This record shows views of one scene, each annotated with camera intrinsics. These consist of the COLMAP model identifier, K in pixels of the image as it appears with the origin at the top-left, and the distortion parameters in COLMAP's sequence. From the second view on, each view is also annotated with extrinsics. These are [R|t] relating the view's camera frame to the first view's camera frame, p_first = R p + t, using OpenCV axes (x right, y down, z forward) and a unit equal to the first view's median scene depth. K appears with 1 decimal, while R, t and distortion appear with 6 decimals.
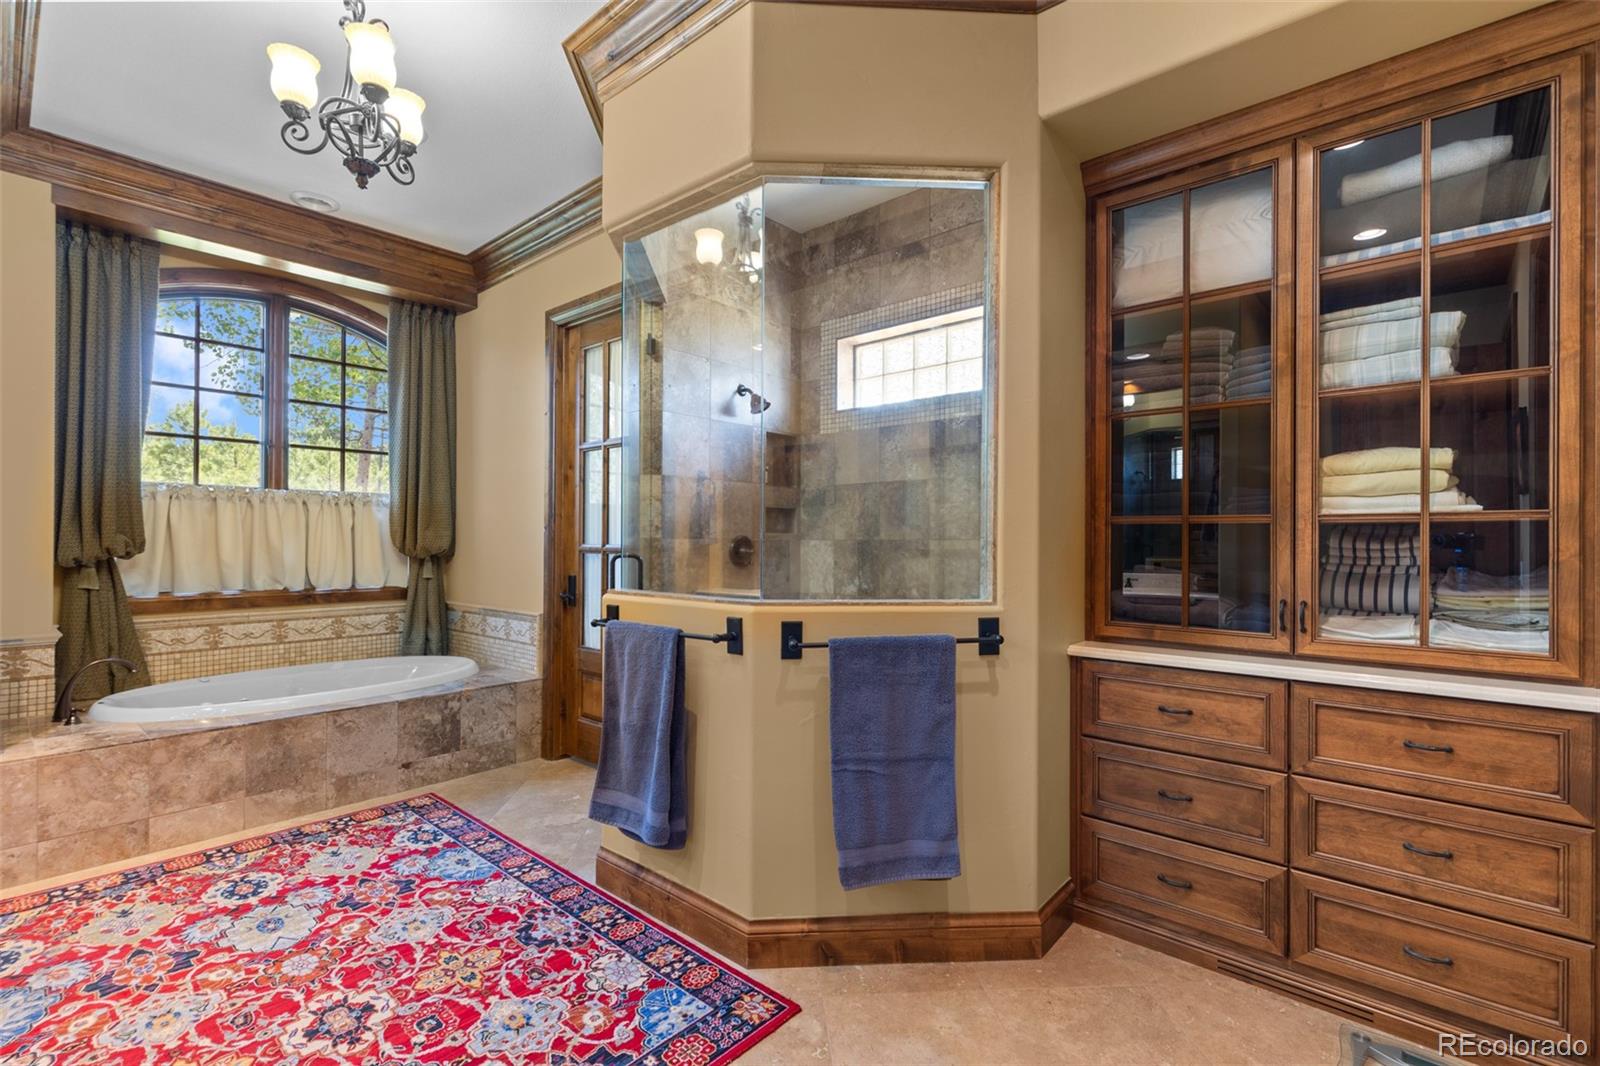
lens RADIAL K [[717.6, 0, 797.8], [0, 717.6, 535.7], [0, 0, 1]] dist [0.008636, -0.001827]
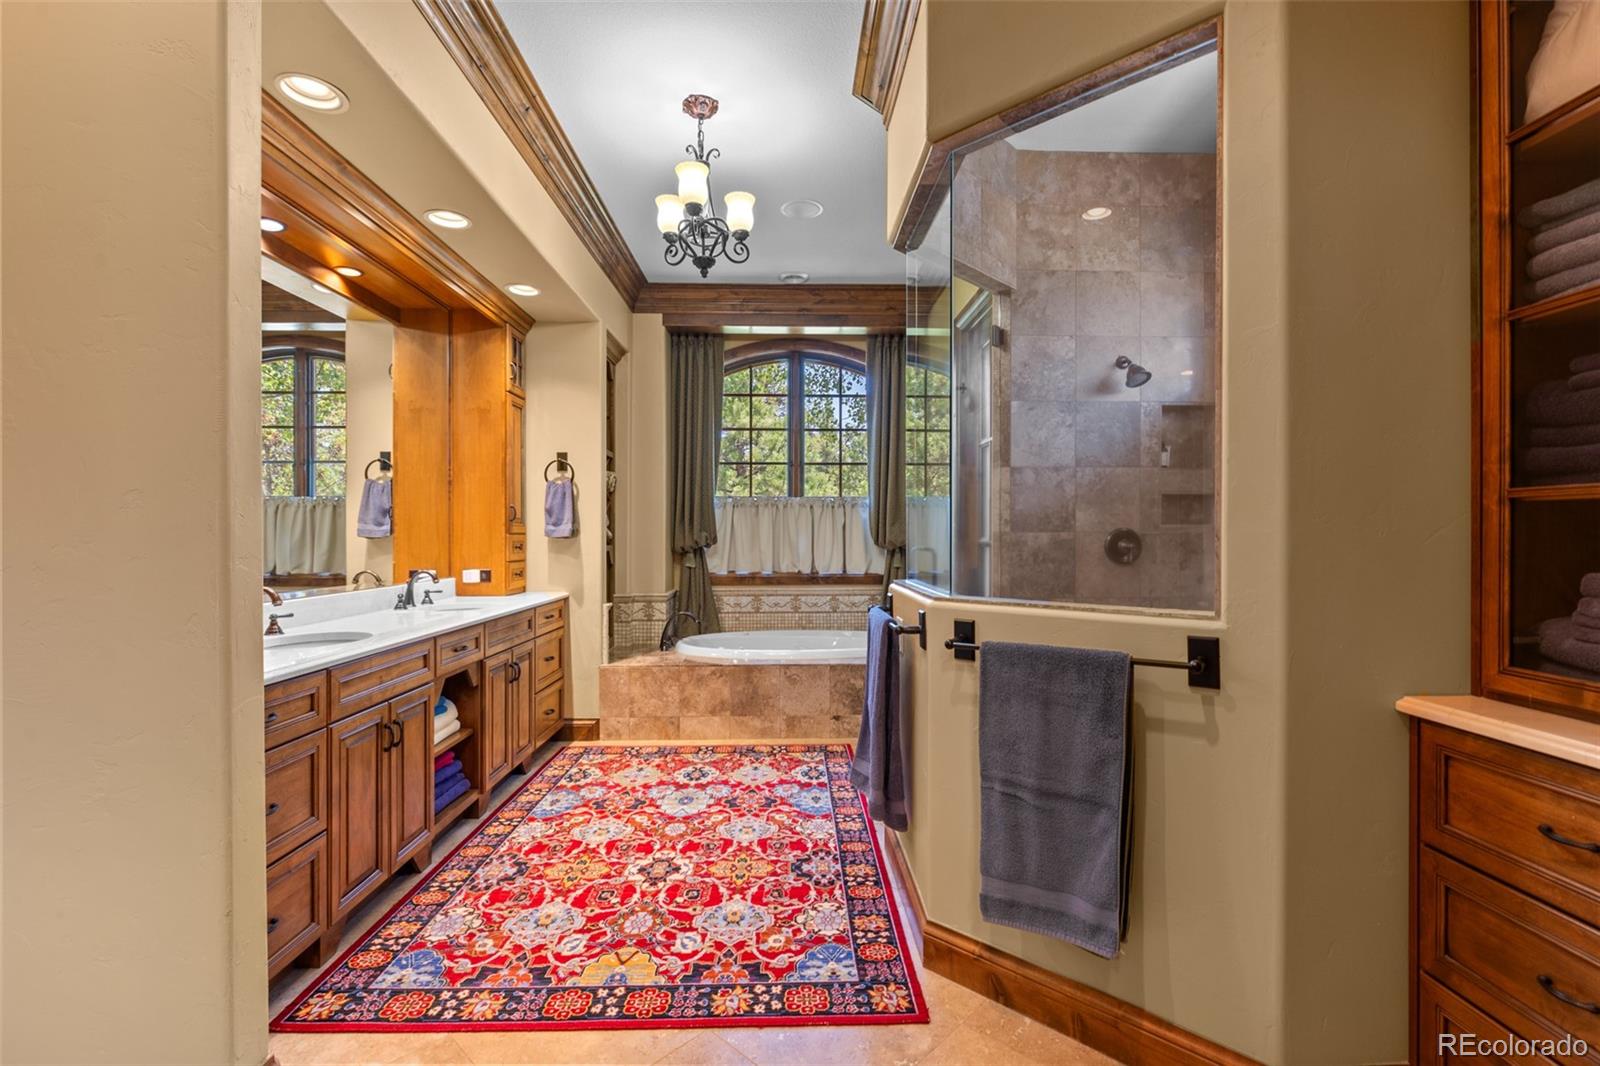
lens RADIAL K [[717.6, 0, 809.6], [0, 717.6, 534.7], [0, 0, 1]] dist [0.008636, -0.001827]
pose [[0.688954, -0.004227, -0.724792, 0.419216], [0.008501, 0.999961, 0.002249, 0.004016], [0.724755, -0.007711, 0.688964, 0.162746]]
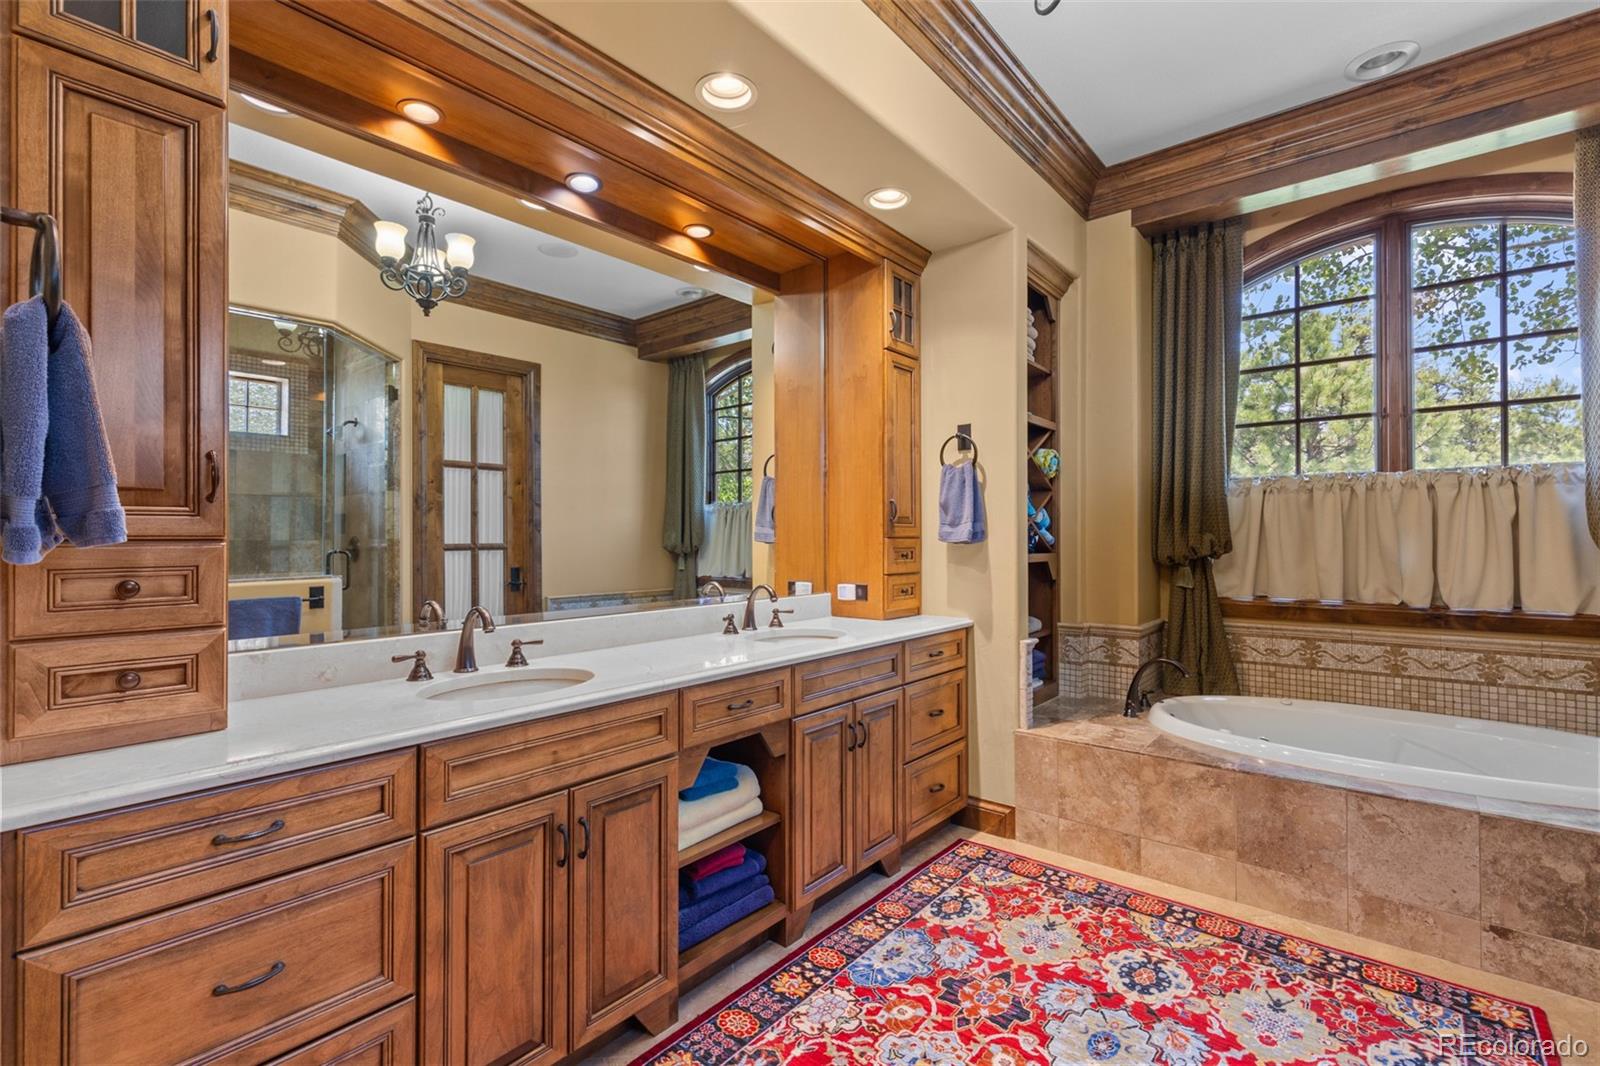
lens RADIAL K [[717.6, 0, 803.7], [0, 717.6, 531.2], [0, 0, 1]] dist [0.008636, -0.001827]
pose [[0.033835, -0.013533, -0.999336, 0.023264], [0.009791, 0.999865, -0.013209, 0.003604], [0.999379, -0.009338, 0.033963, 0.568312]]
